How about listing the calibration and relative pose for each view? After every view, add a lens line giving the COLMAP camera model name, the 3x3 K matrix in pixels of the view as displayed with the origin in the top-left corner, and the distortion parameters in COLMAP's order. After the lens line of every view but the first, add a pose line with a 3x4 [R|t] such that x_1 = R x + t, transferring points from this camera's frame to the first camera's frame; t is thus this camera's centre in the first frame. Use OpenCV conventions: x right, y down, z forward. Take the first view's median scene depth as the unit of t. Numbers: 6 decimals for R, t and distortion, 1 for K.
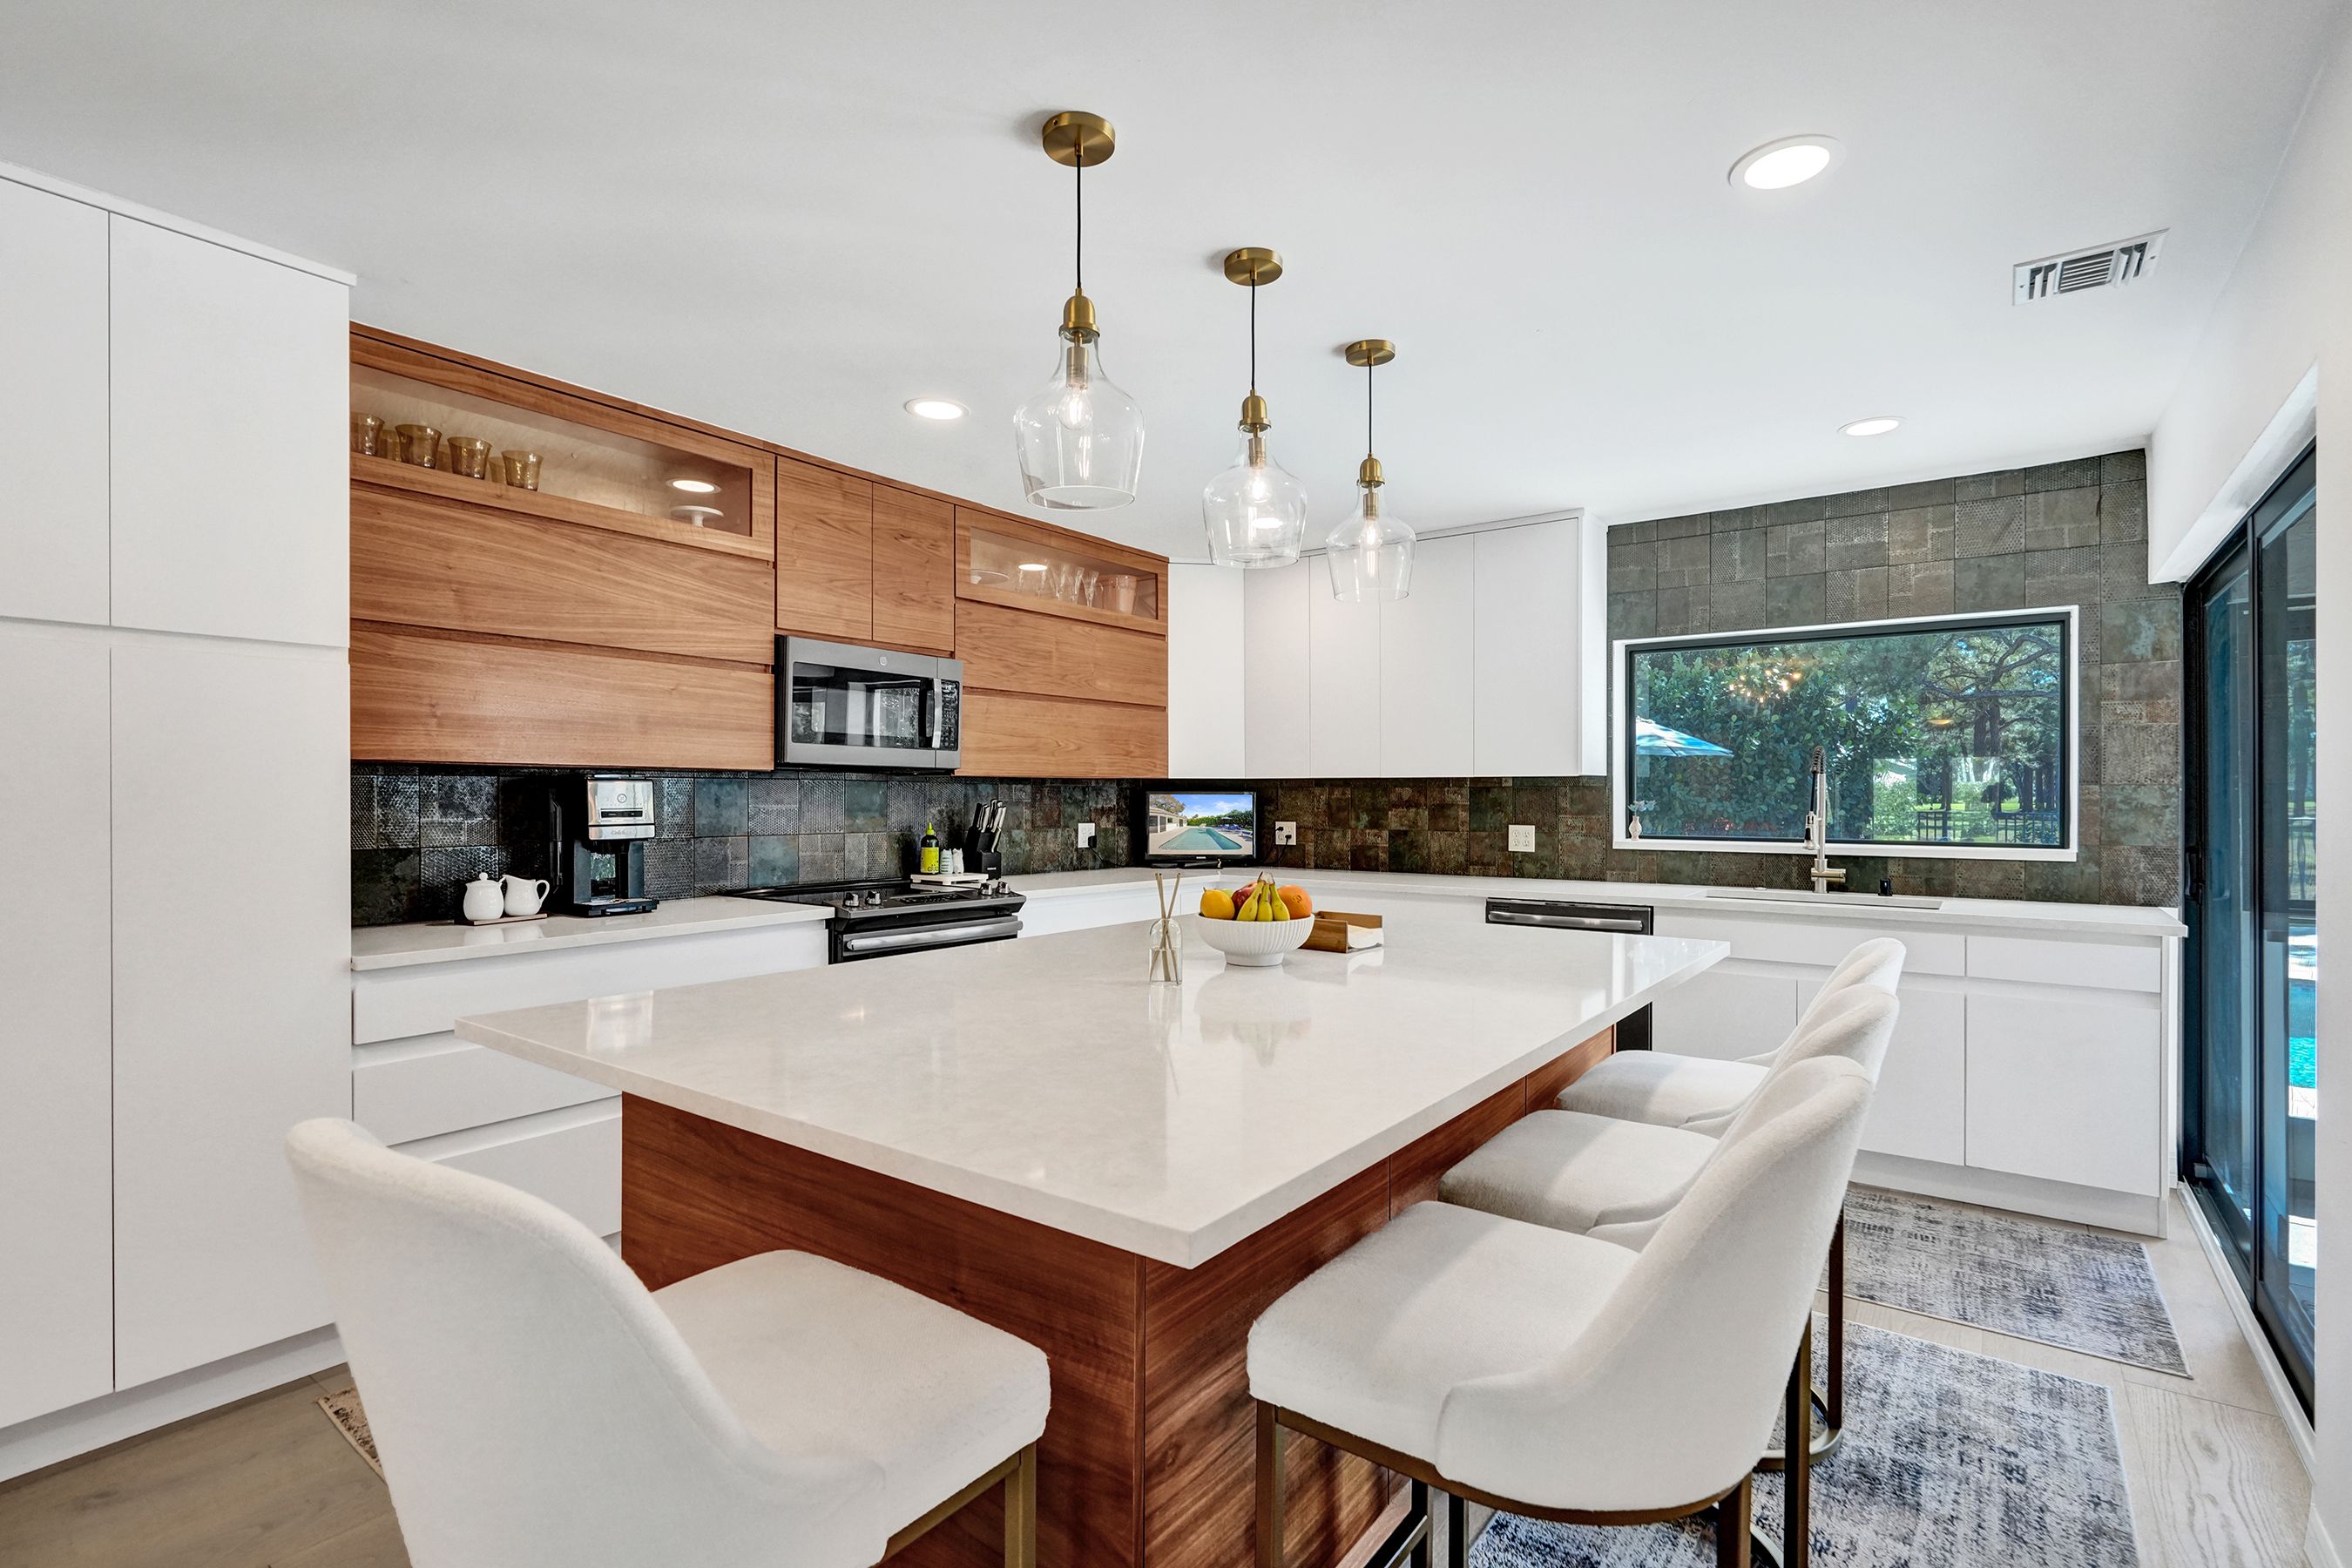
lens RADIAL K [[1102.4, 0, 1187.8], [0, 1102.4, 793.4], [0, 0, 1]] dist [-0.003019, 0.000401]
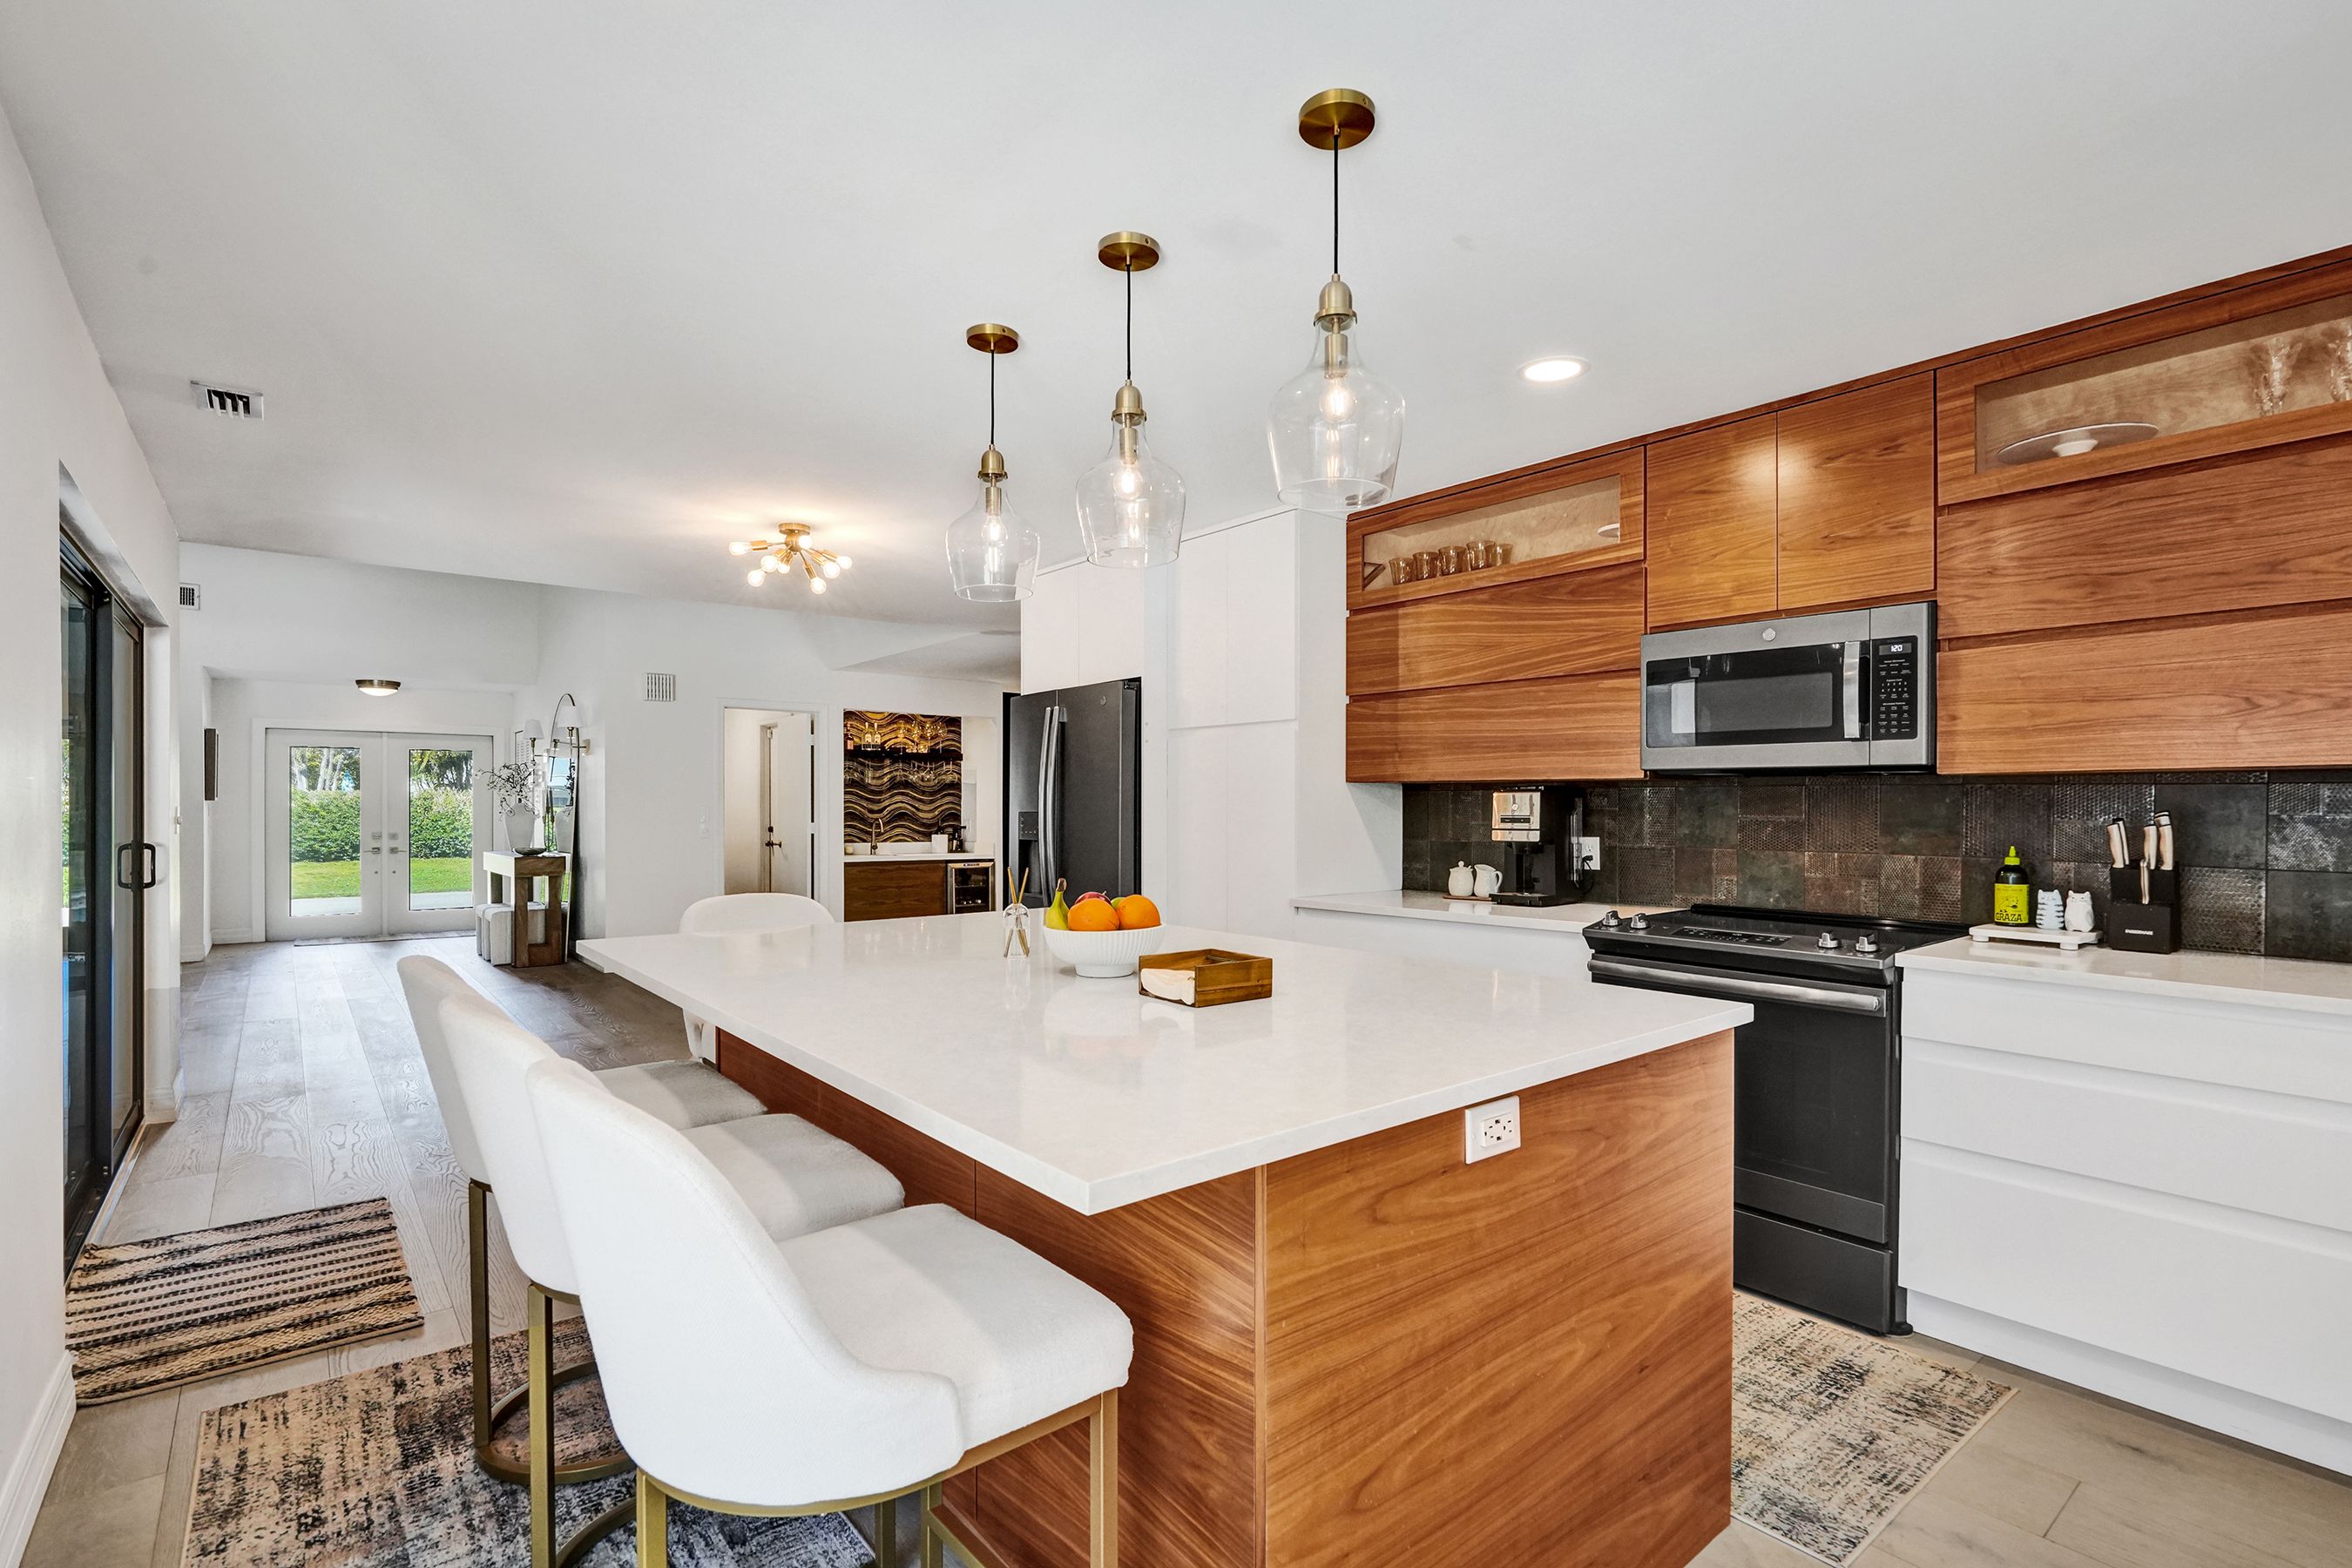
lens RADIAL K [[1079.5, 0, 1169.2], [0, 1079.5, 792.6], [0, 0, 1]] dist [-0.002045, 0.000195]
pose [[-0.249486, -0.009917, -0.968328, 0.545008], [0.001836, 0.999941, -0.010713, 0.000851], [0.968377, -0.004451, -0.249453, 0.722160]]
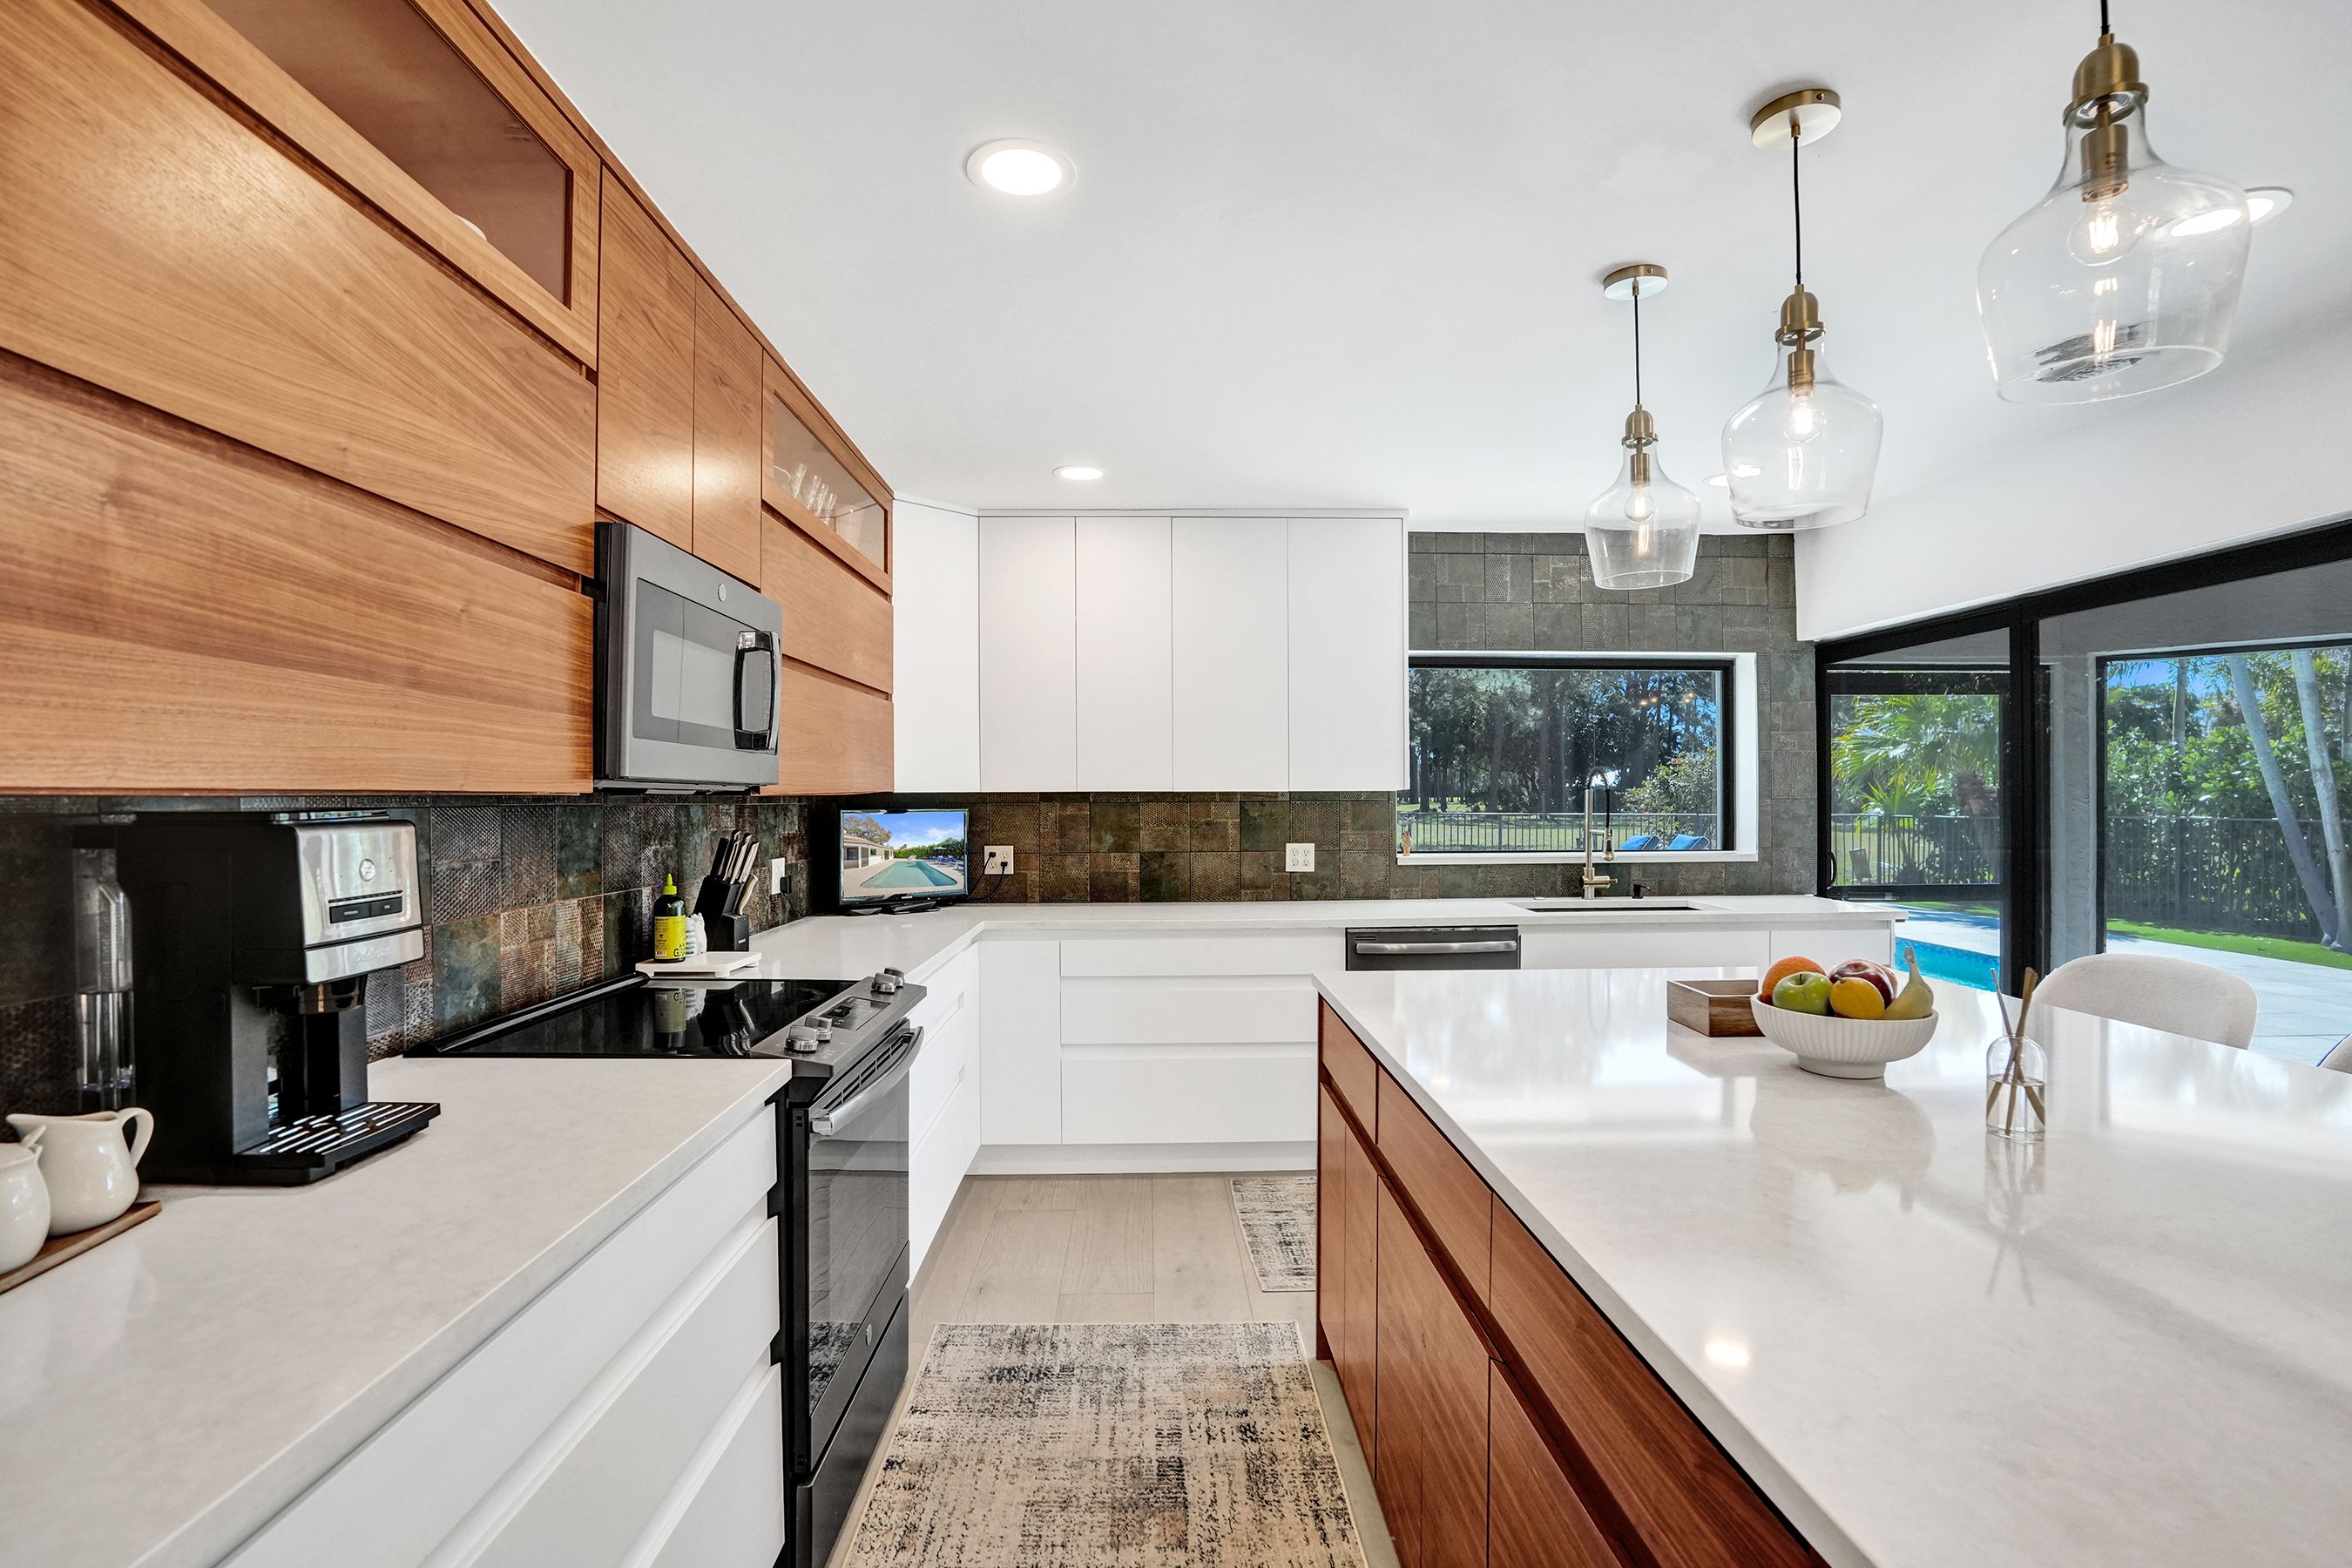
lens RADIAL K [[1102.9, 0, 1162.9], [0, 1102.9, 793.8], [0, 0, 1]] dist [-0.076677, 0.028697]
pose [[0.792634, -0.005609, 0.609671, -0.404257], [0.005106, 0.999984, 0.002561, -0.017737], [-0.609676, 0.001083, 0.792650, 0.400533]]
